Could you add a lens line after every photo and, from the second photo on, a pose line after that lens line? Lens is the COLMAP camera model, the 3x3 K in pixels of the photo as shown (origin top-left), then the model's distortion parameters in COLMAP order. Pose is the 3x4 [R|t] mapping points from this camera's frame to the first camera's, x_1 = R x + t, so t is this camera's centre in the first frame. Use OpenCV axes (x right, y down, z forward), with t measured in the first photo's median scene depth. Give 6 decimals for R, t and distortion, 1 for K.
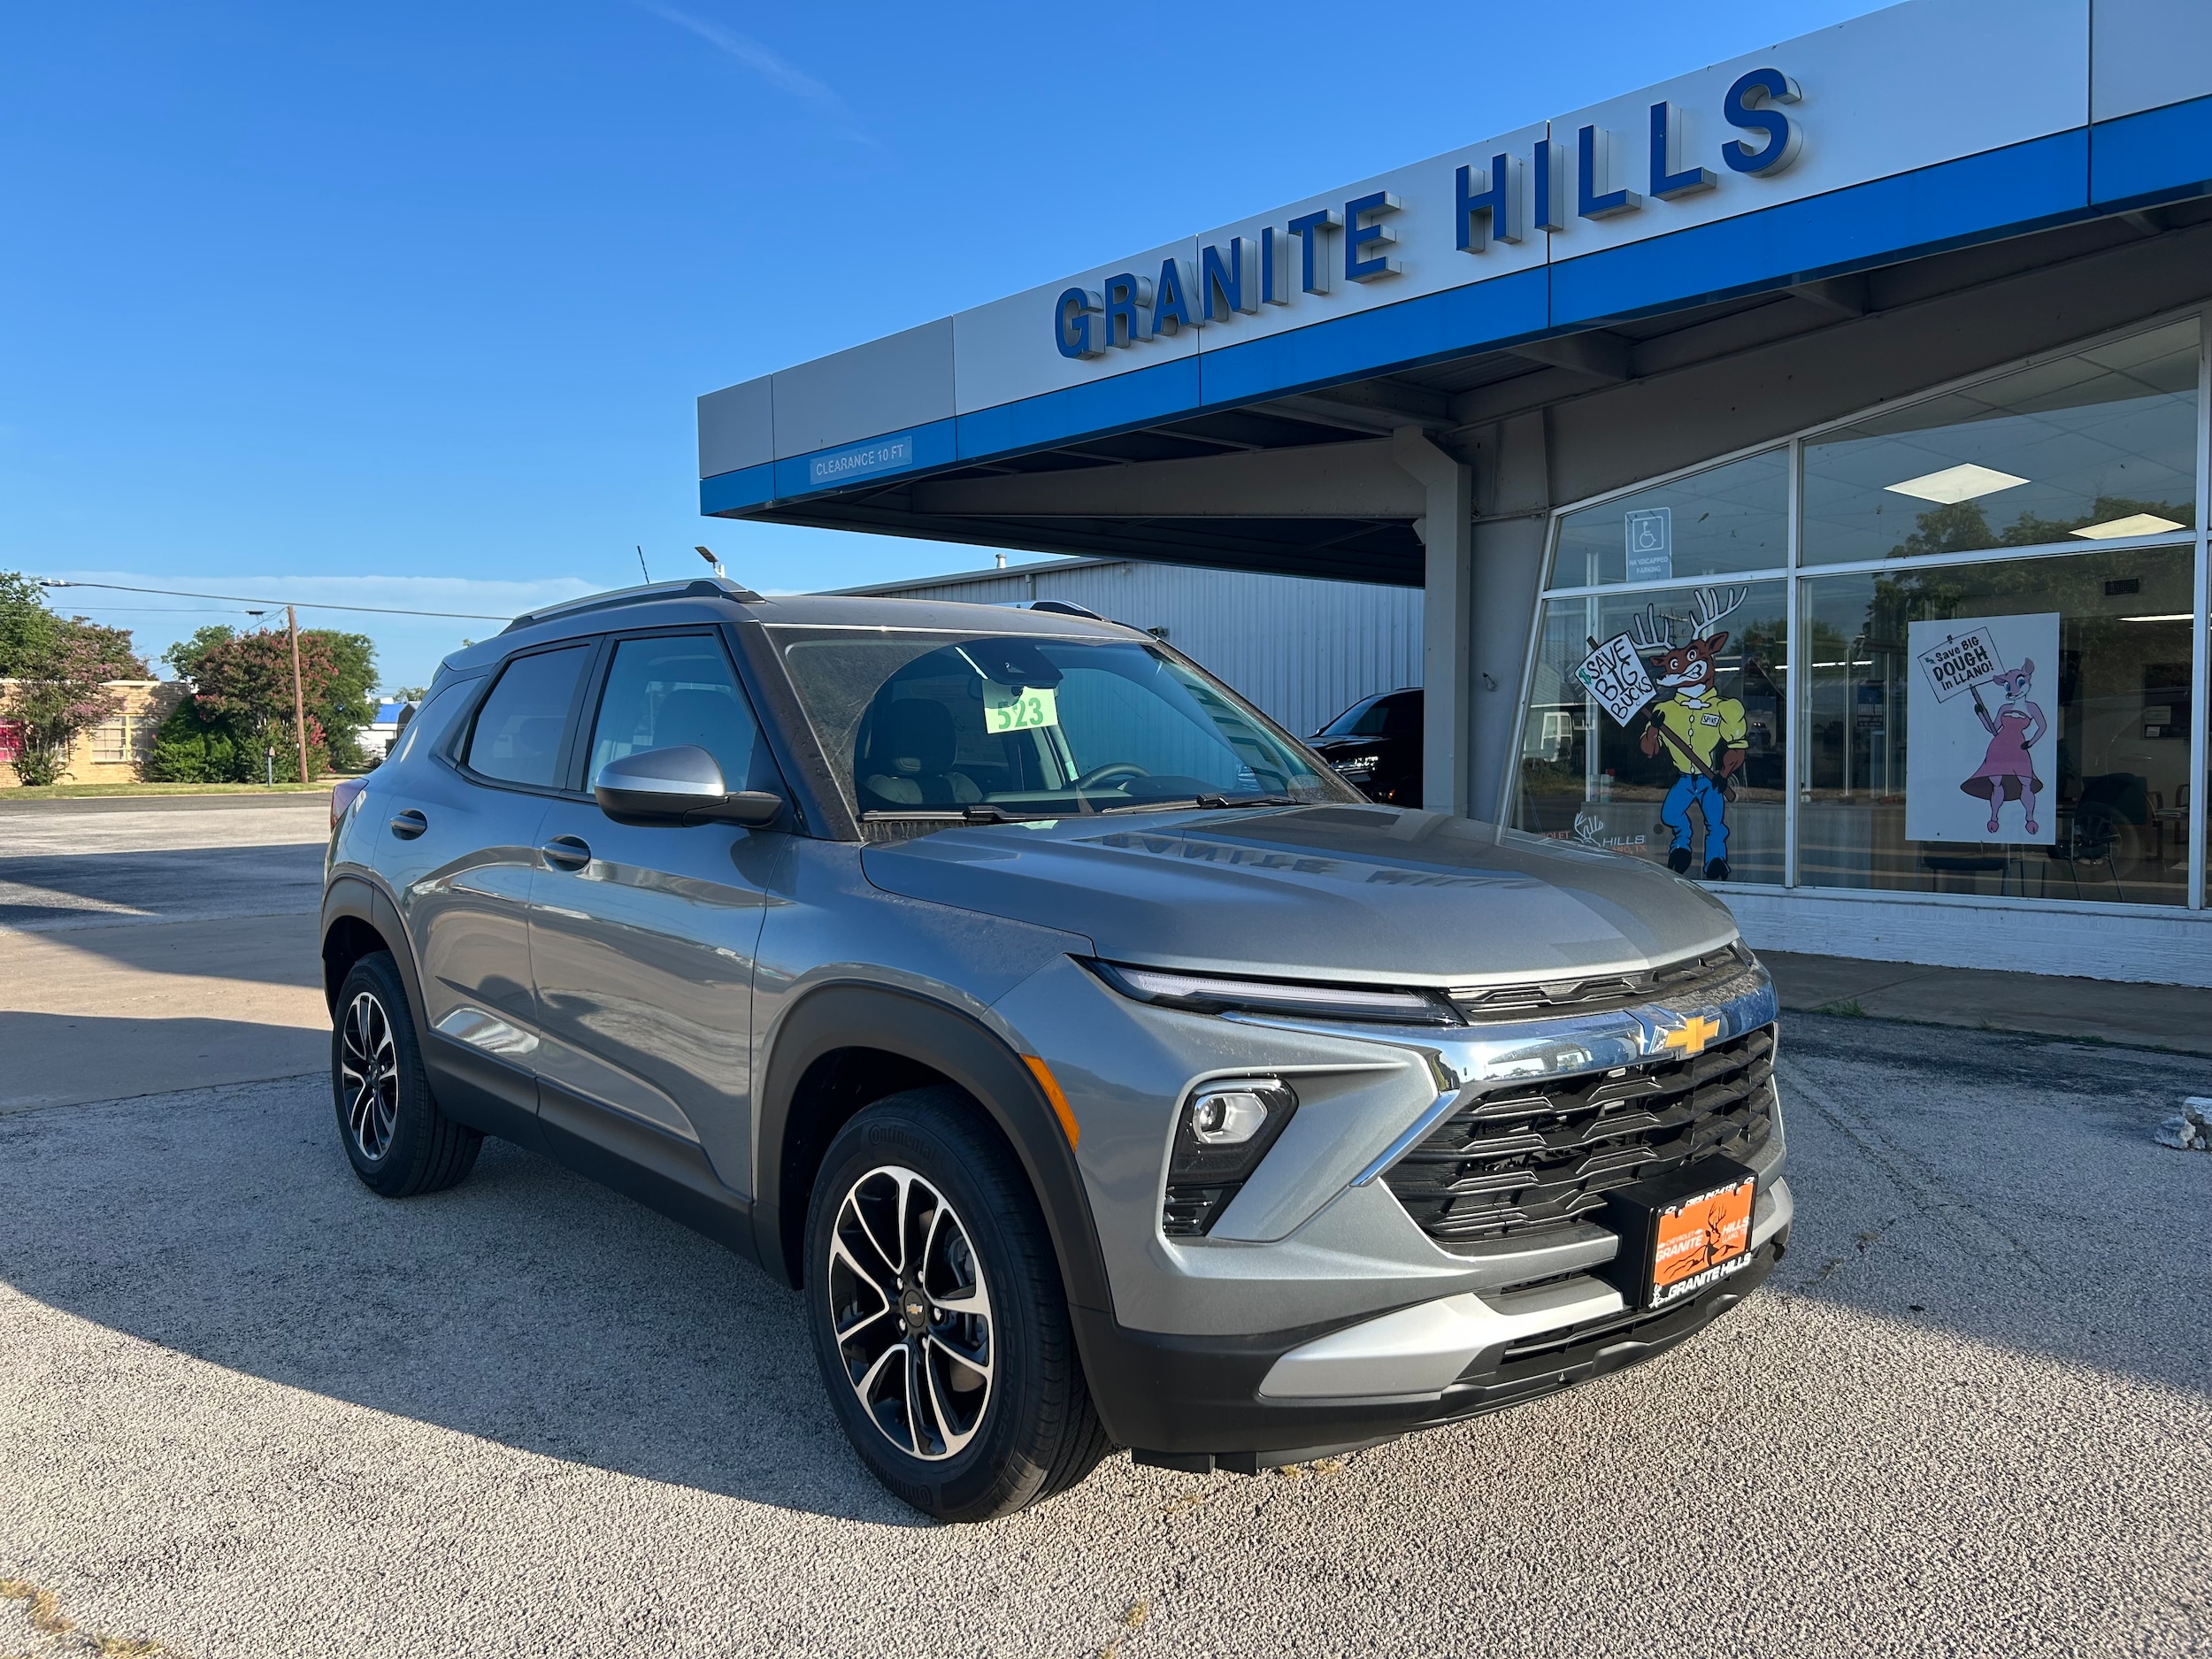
lens RADIAL K [[1740.3, 0, 1122.9], [0, 1740.3, 828.2], [0, 0, 1]] dist [0.015580, 0.000011]
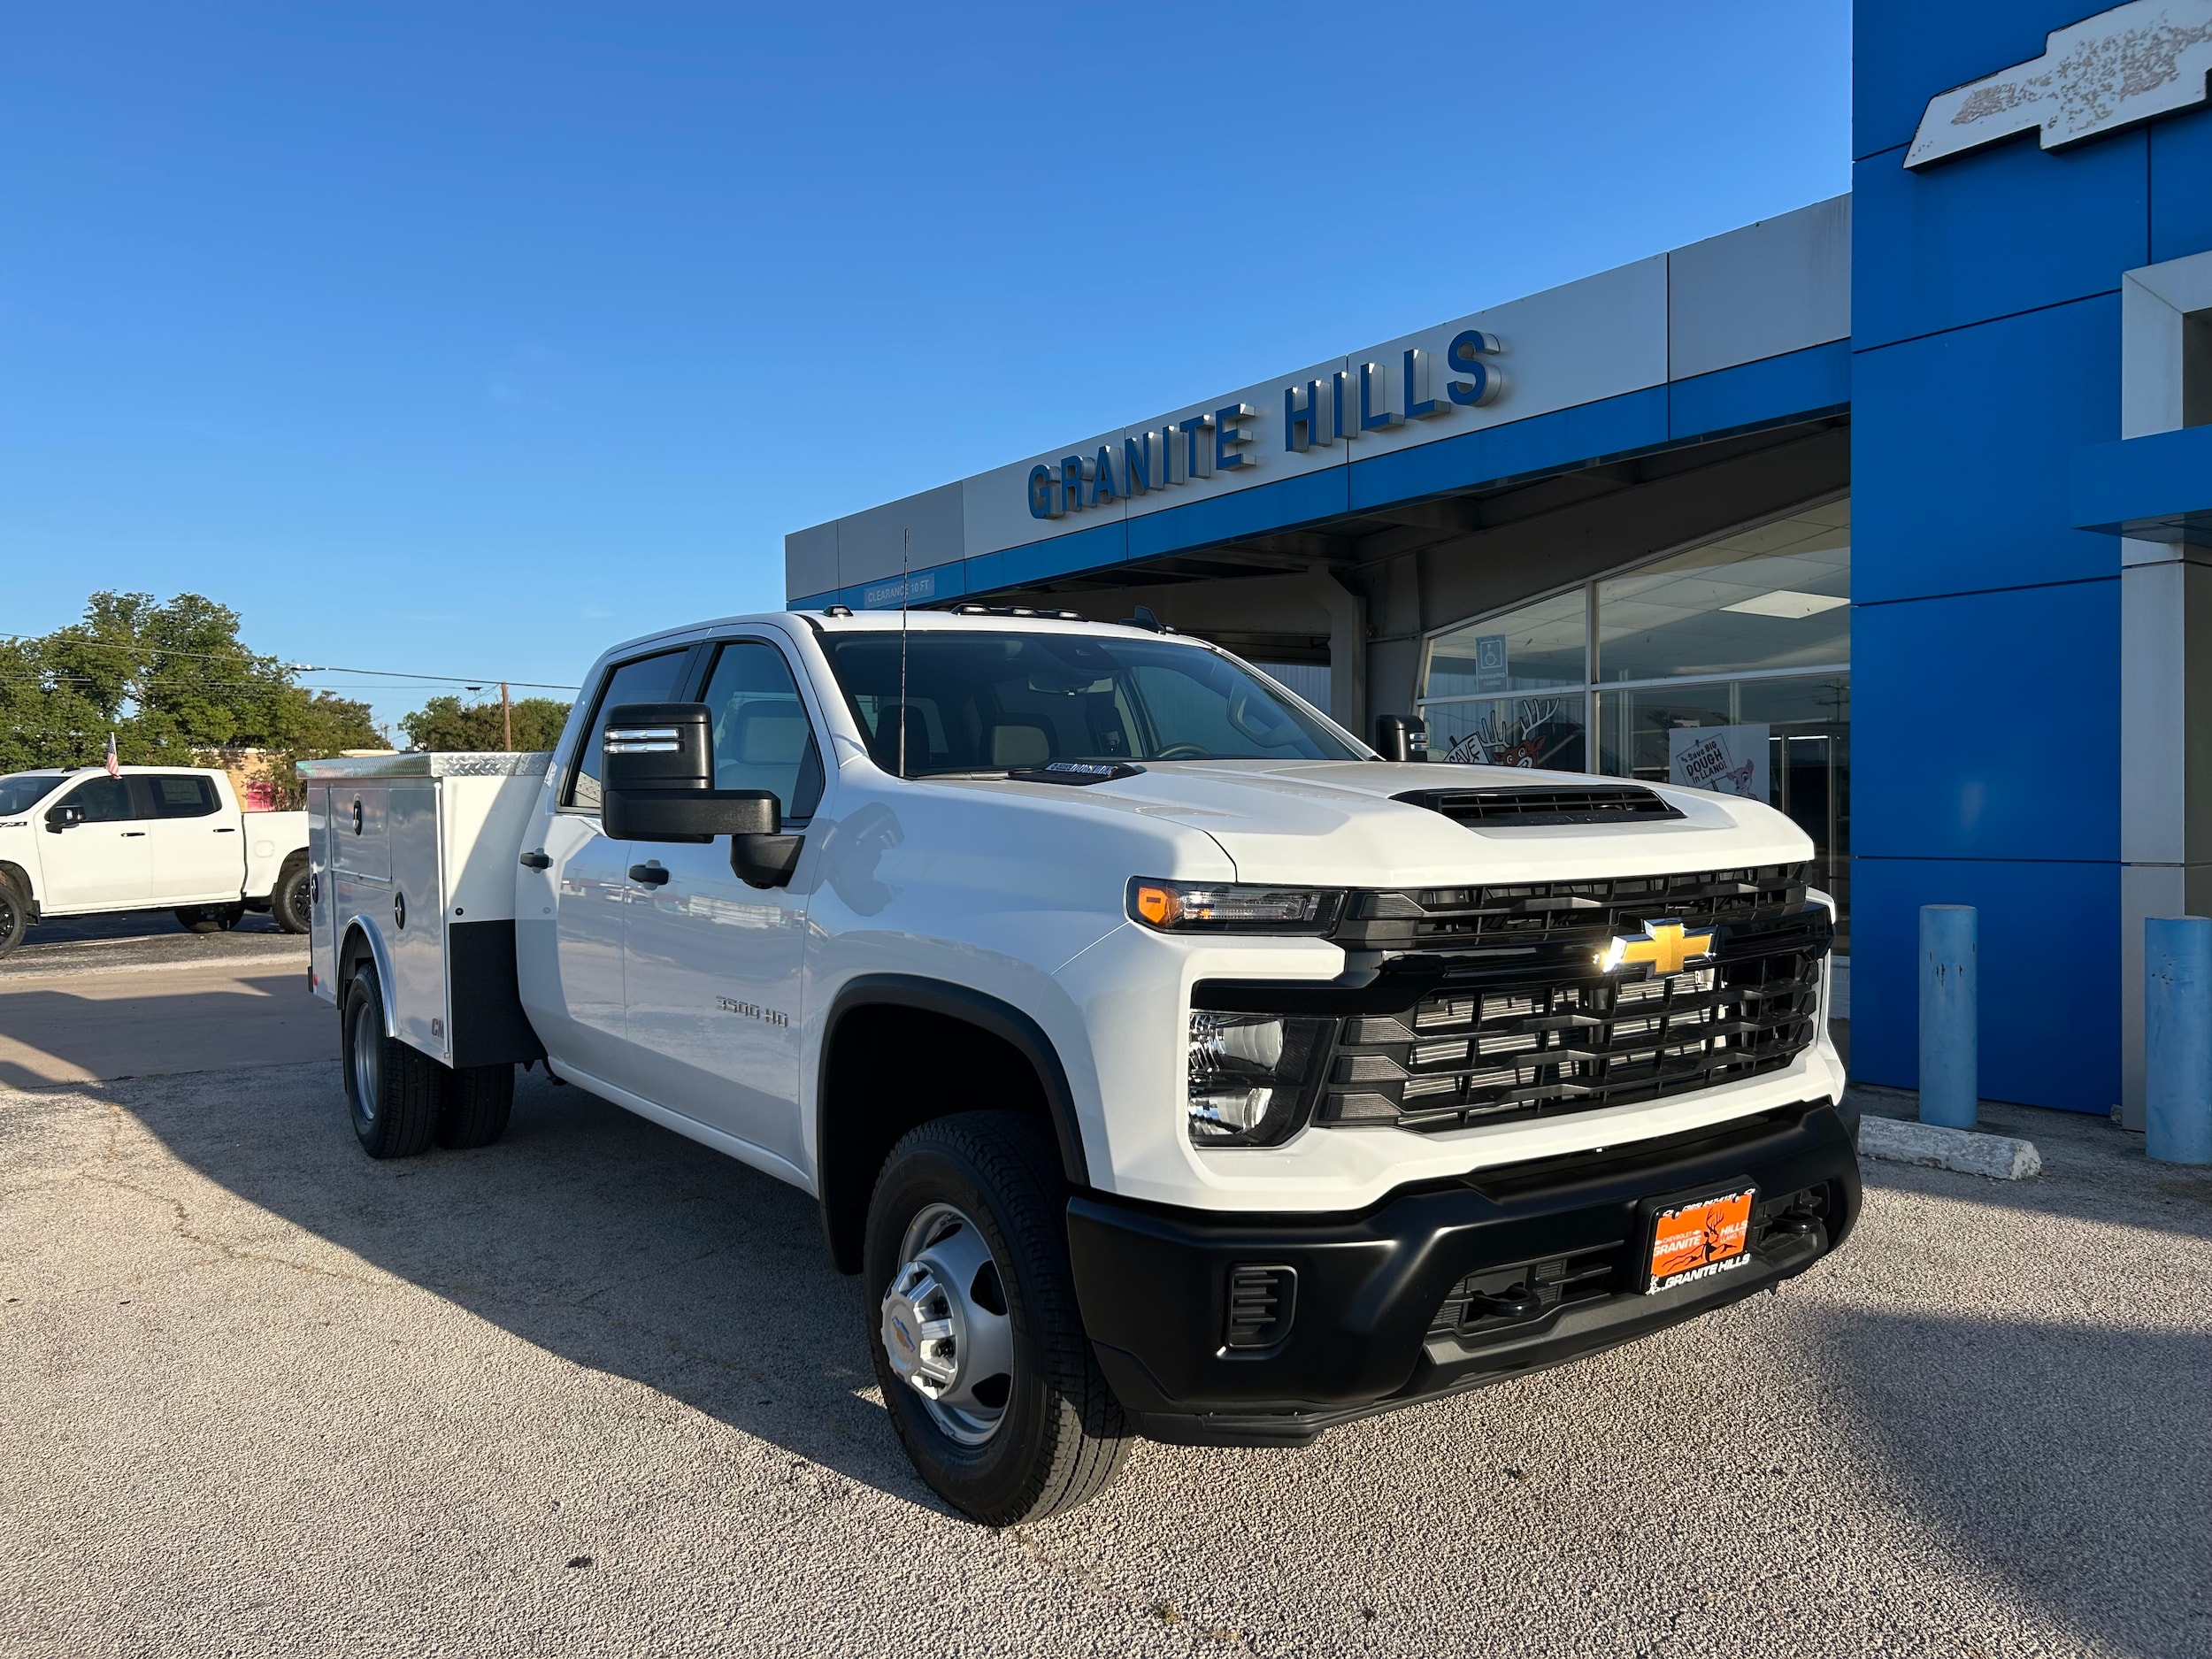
lens RADIAL K [[1741.0, 0, 1122.7], [0, 1741.0, 834.3], [0, 0, 1]] dist [0.032861, -0.039555]
pose [[0.993700, 0.002611, -0.112038, 0.201396], [-0.005999, 0.999534, -0.029915, -0.002080], [0.111908, 0.030398, 0.993254, -0.290018]]
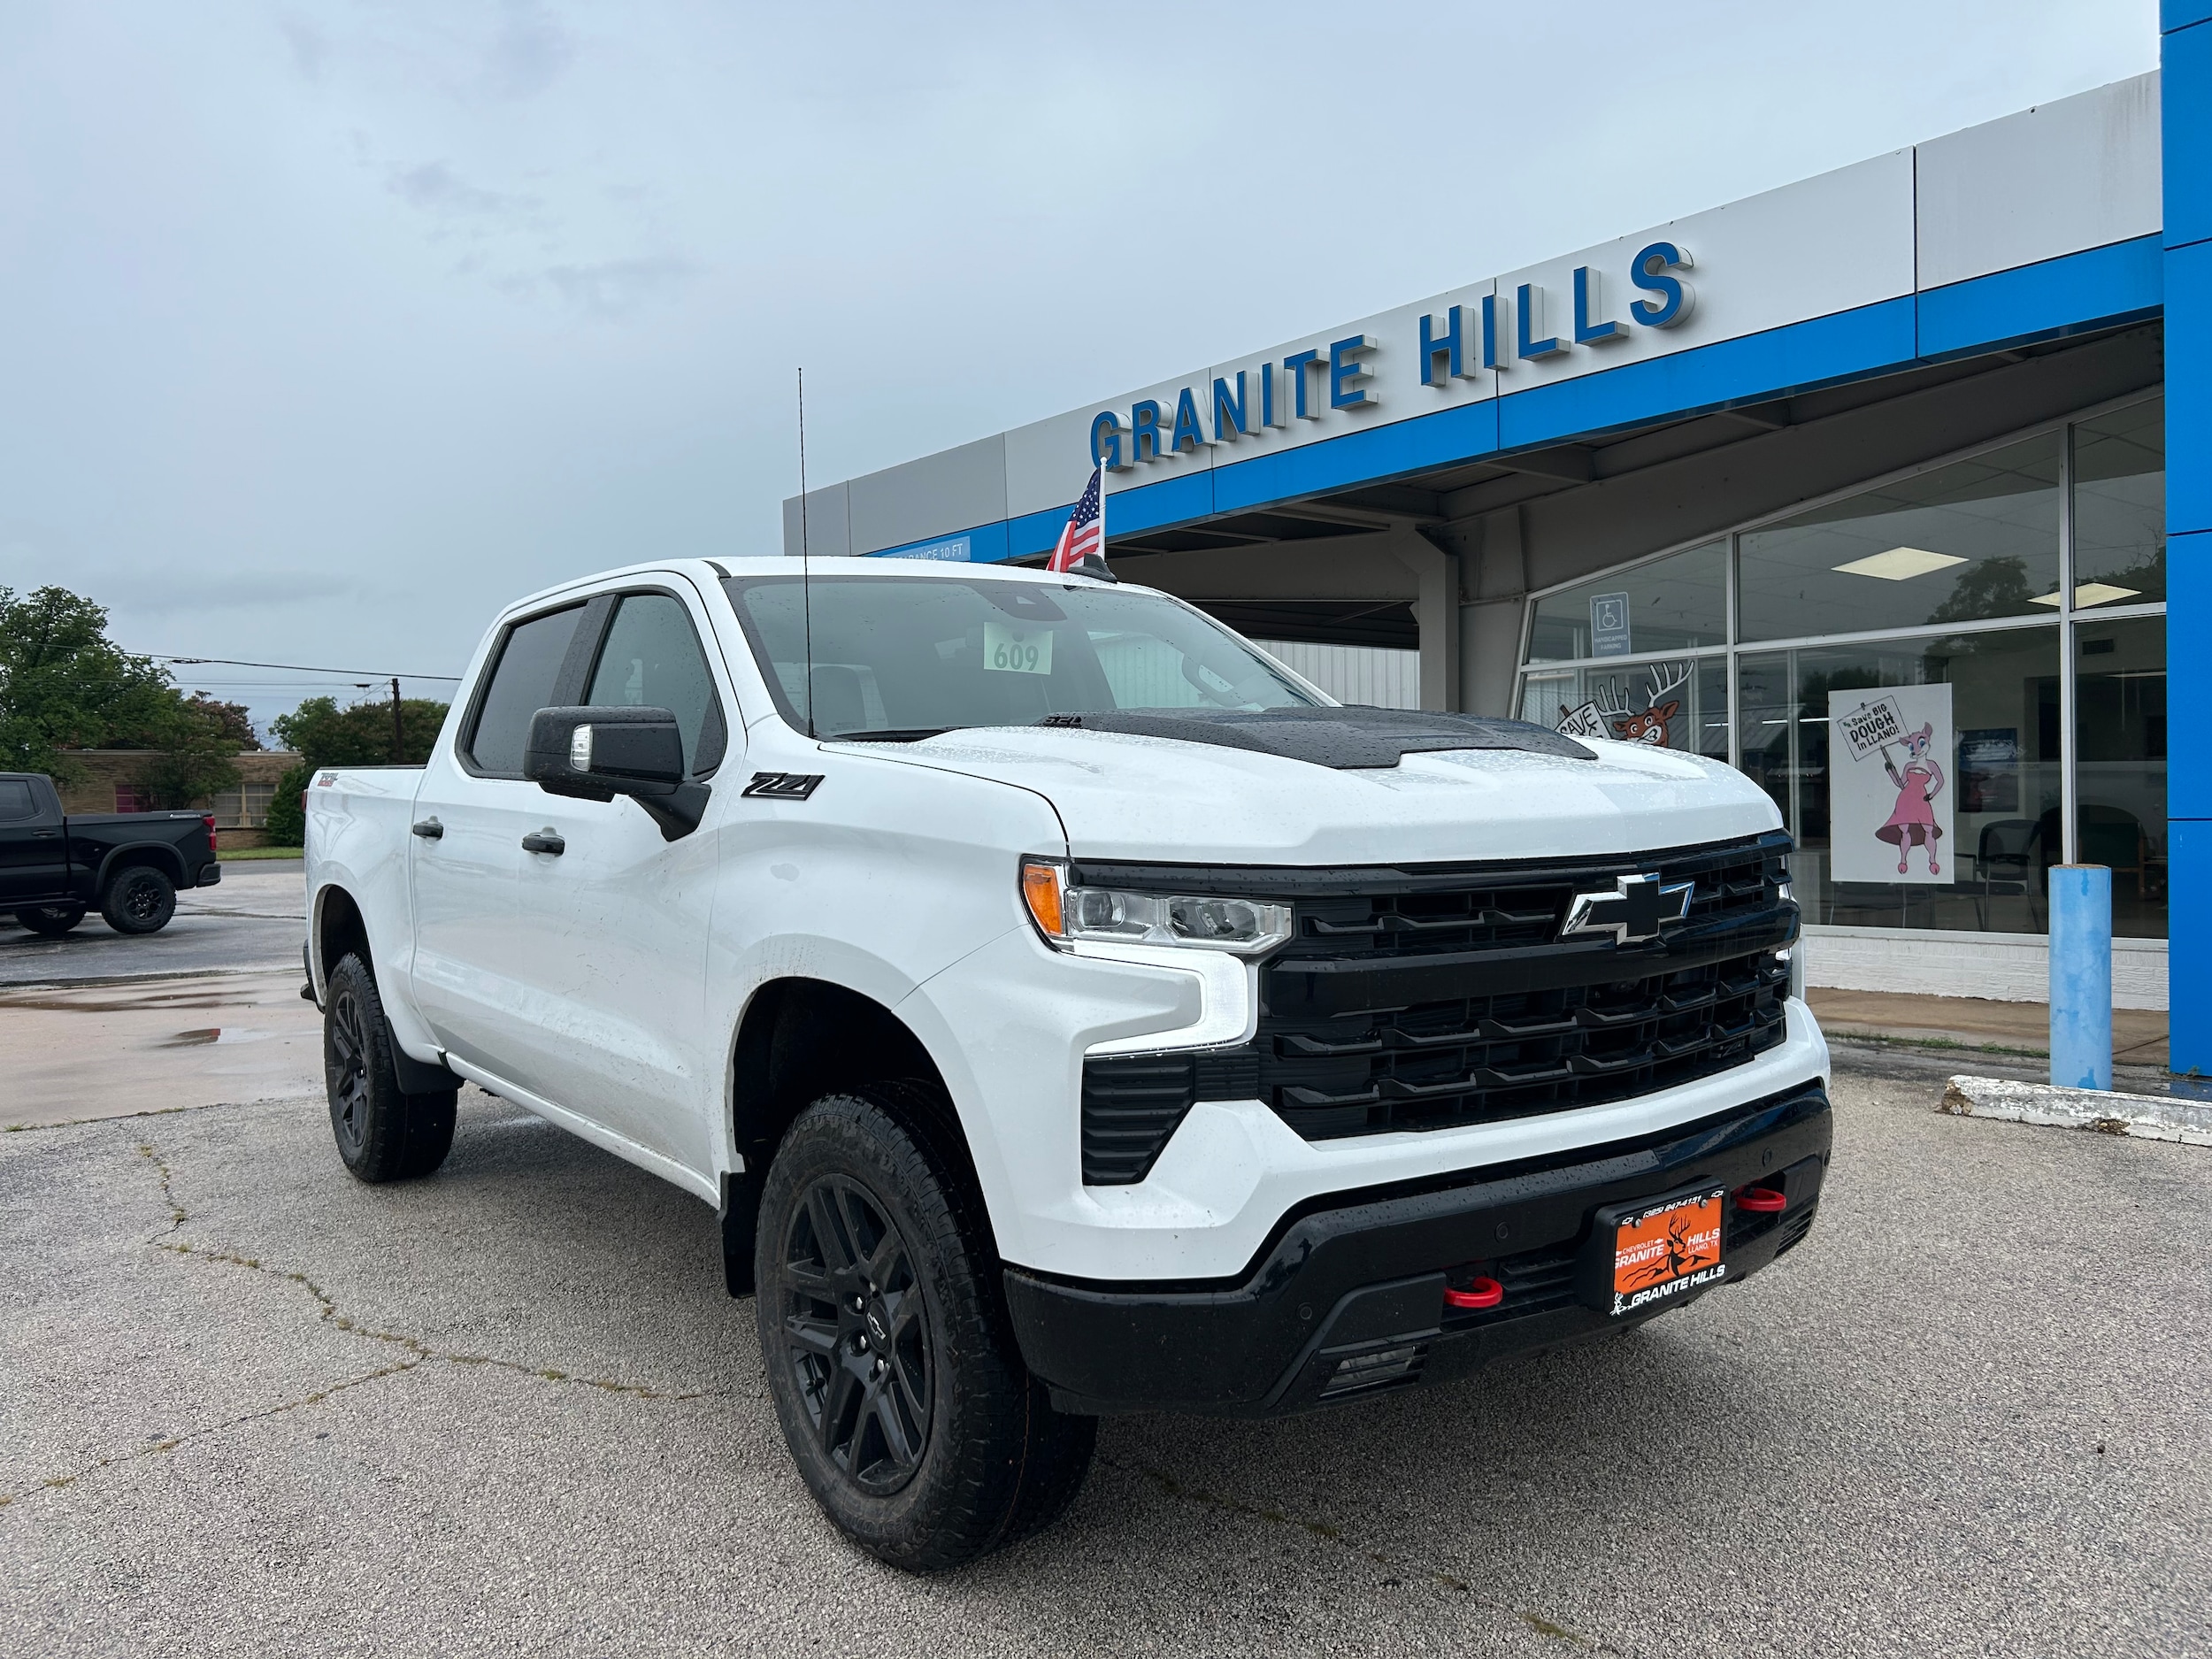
lens RADIAL K [[1742.5, 0, 1111.0], [0, 1742.5, 829.8], [0, 0, 1]] dist [0.025598, -0.019354]
pose [[0.998749, -0.009665, -0.049067, 0.033379], [0.008106, 0.999459, -0.031867, 0.005959], [0.049348, 0.031430, 0.998287, -0.171704]]
